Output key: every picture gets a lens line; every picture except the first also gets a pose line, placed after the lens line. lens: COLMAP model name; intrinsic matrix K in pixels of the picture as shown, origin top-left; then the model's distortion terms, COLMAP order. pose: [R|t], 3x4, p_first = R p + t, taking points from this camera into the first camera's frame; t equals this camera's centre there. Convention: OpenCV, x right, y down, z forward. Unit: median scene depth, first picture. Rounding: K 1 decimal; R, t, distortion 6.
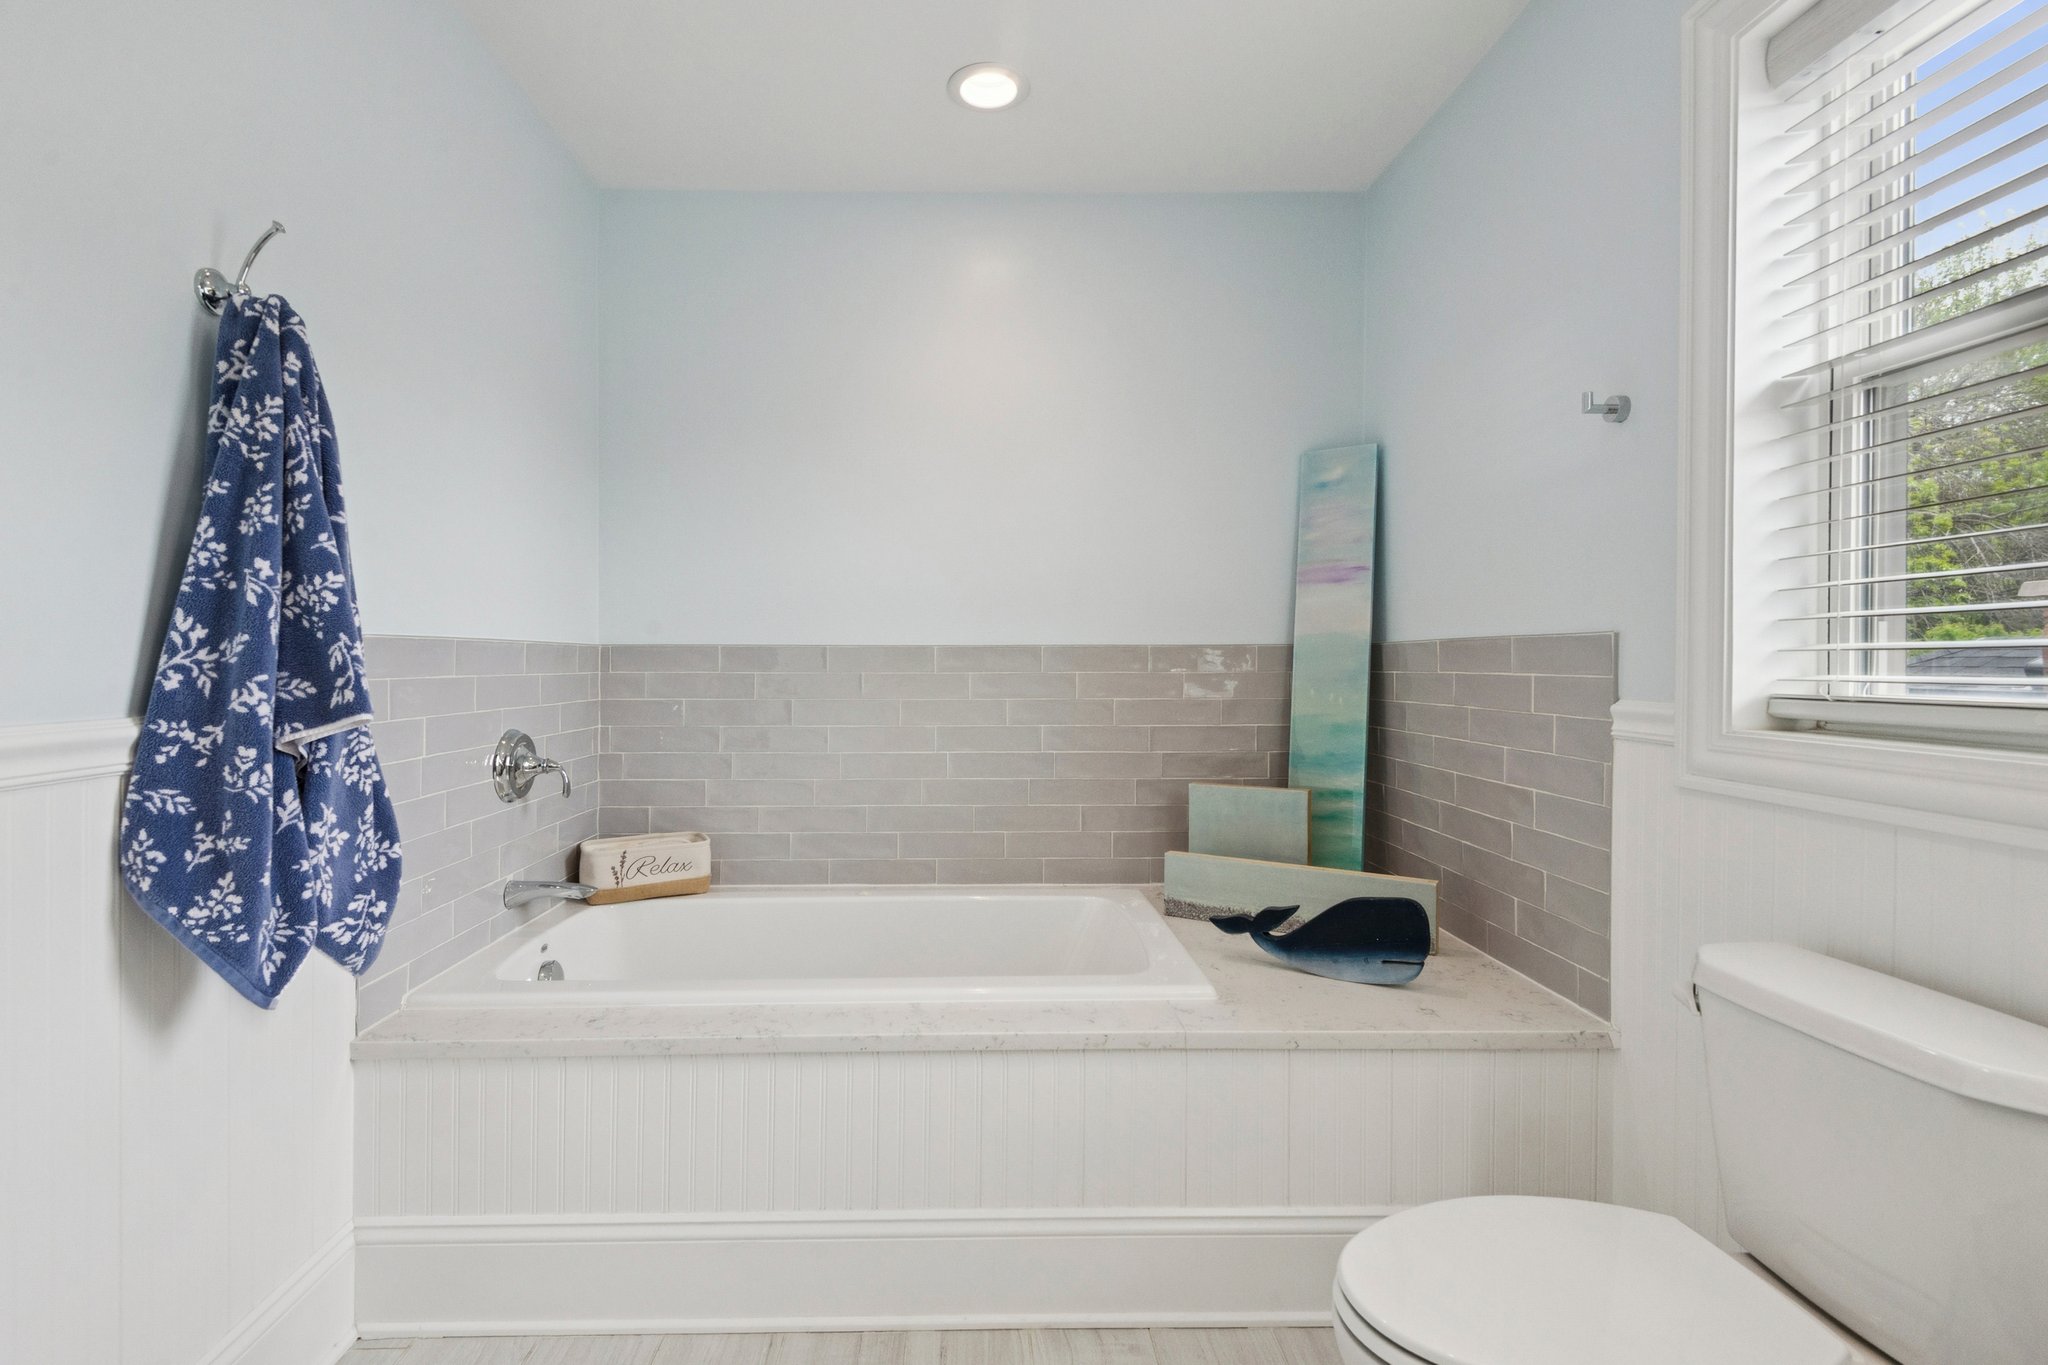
lens RADIAL K [[947.3, 0, 1020.4], [0, 947.3, 675.5], [0, 0, 1]] dist [0.017614, -0.008902]
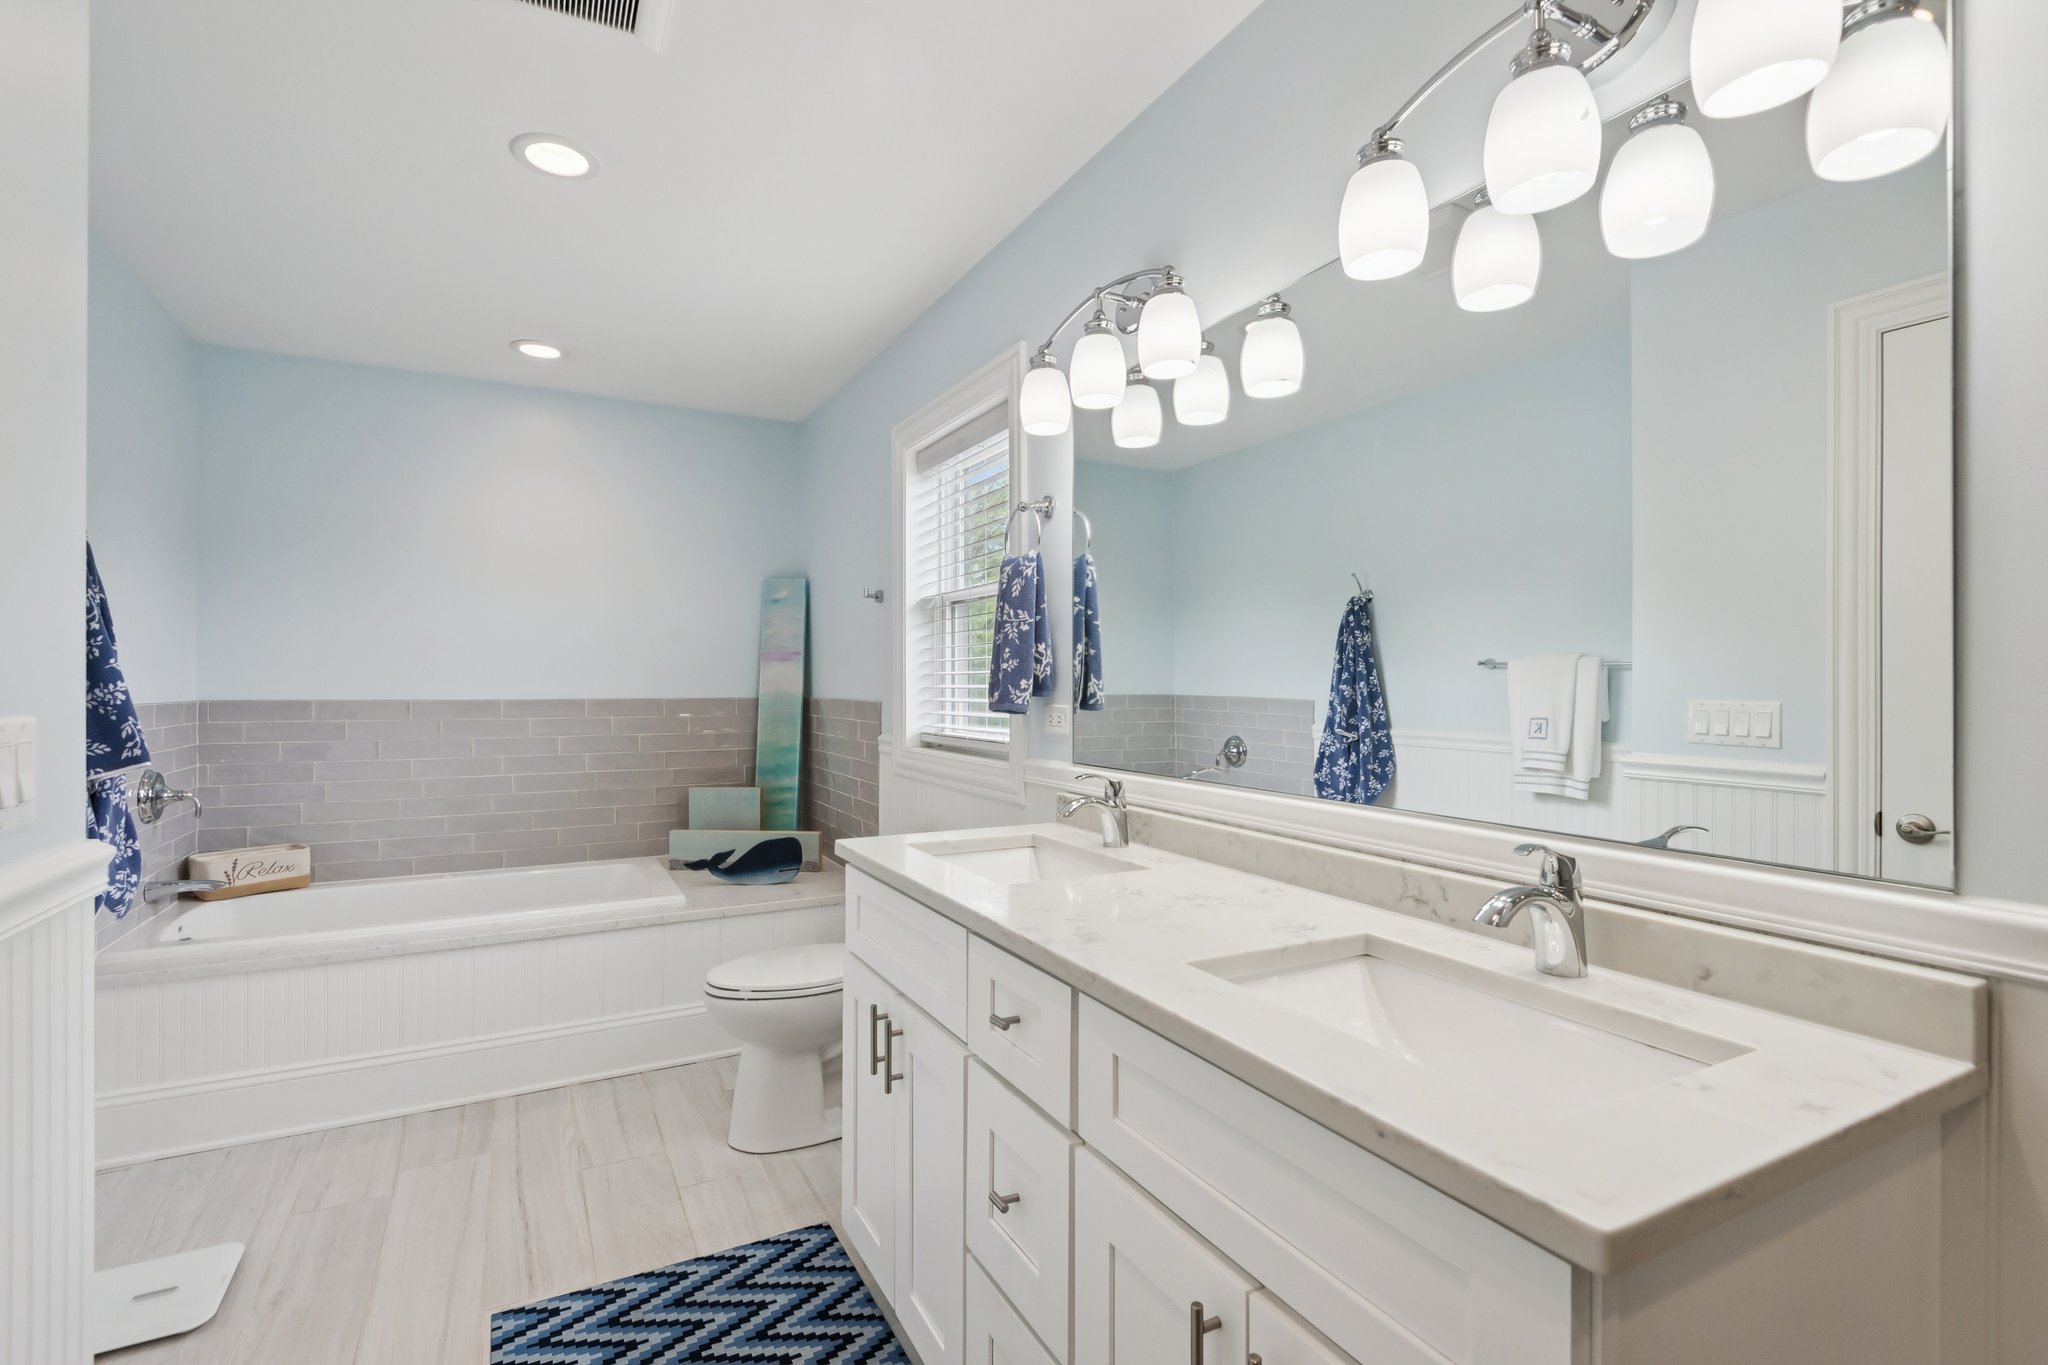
lens RADIAL K [[947.3, 0, 1025.9], [0, 947.3, 694.4], [0, 0, 1]] dist [0.017614, -0.008902]
pose [[0.907148, -0.005036, 0.420781, 0.027066], [0.004552, 0.999987, 0.002156, -0.048803], [-0.420786, -0.000040, 0.907160, -0.771441]]
